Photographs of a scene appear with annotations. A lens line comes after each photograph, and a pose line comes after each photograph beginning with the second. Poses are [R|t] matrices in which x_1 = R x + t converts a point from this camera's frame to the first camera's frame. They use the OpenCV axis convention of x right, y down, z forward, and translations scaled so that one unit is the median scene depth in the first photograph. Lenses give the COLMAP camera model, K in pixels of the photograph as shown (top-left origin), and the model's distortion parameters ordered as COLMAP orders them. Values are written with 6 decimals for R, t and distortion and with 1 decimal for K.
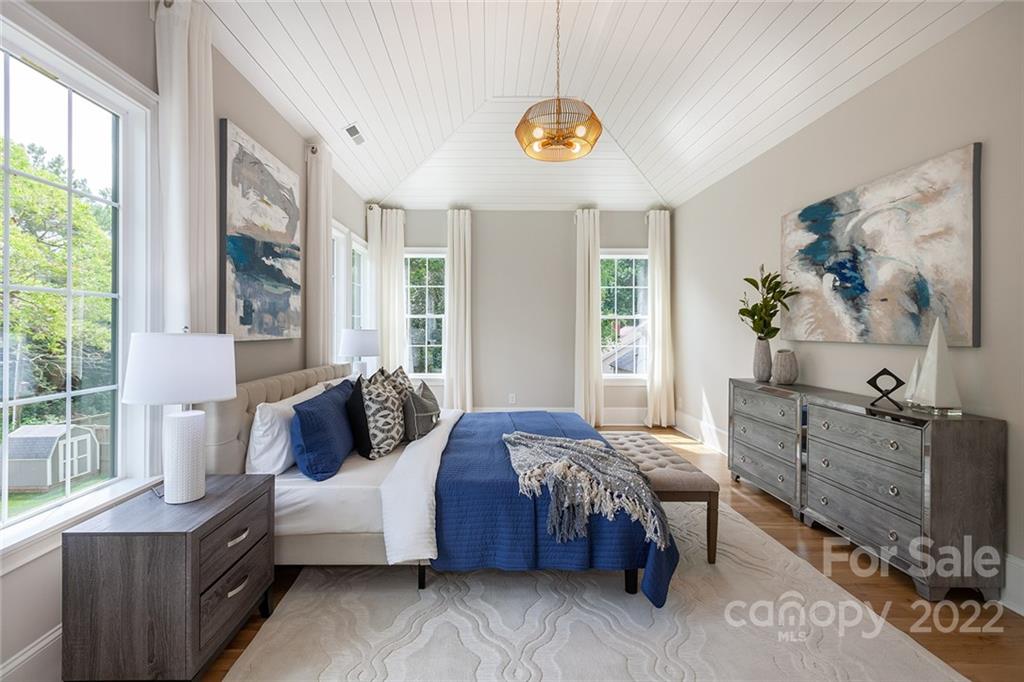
lens RADIAL K [[474.7, 0, 492.4], [0, 474.7, 329.9], [0, 0, 1]] dist [0.001725, 0.000177]
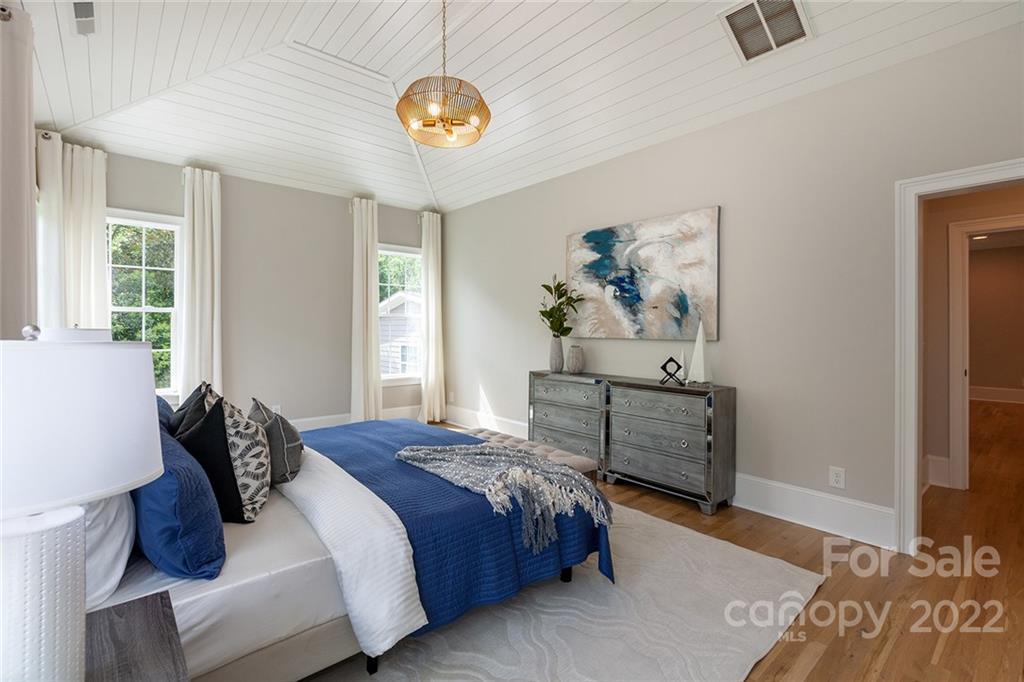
lens RADIAL K [[468.0, 0, 515.3], [0, 468.0, 331.1], [0, 0, 1]] dist [0.000018, 0.000067]
pose [[0.761999, -0.003427, 0.647570, -0.341935], [-0.001062, 0.999978, 0.006543, -0.002937], [-0.647578, -0.005673, 0.761978, 0.215996]]
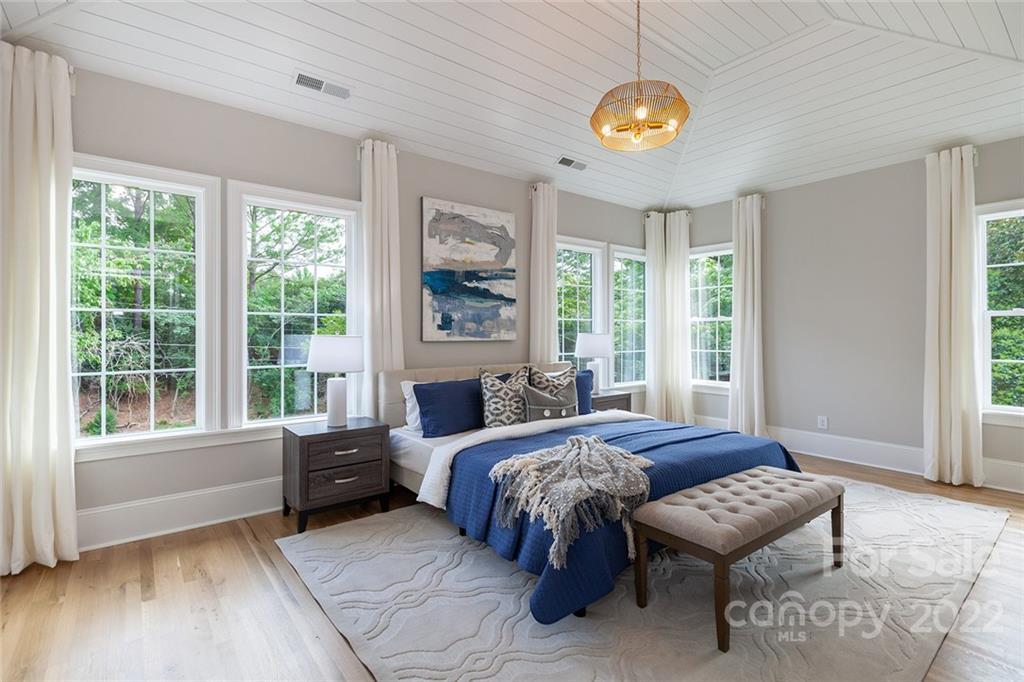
lens RADIAL K [[478.0, 0, 509.6], [0, 478.0, 334.4], [0, 0, 1]] dist [0.000928, 0.000189]
pose [[0.610337, 0.002473, -0.792138, 0.710713], [-0.001381, 0.999997, 0.002058, -0.000766], [0.792141, -0.000162, 0.610338, 0.235092]]
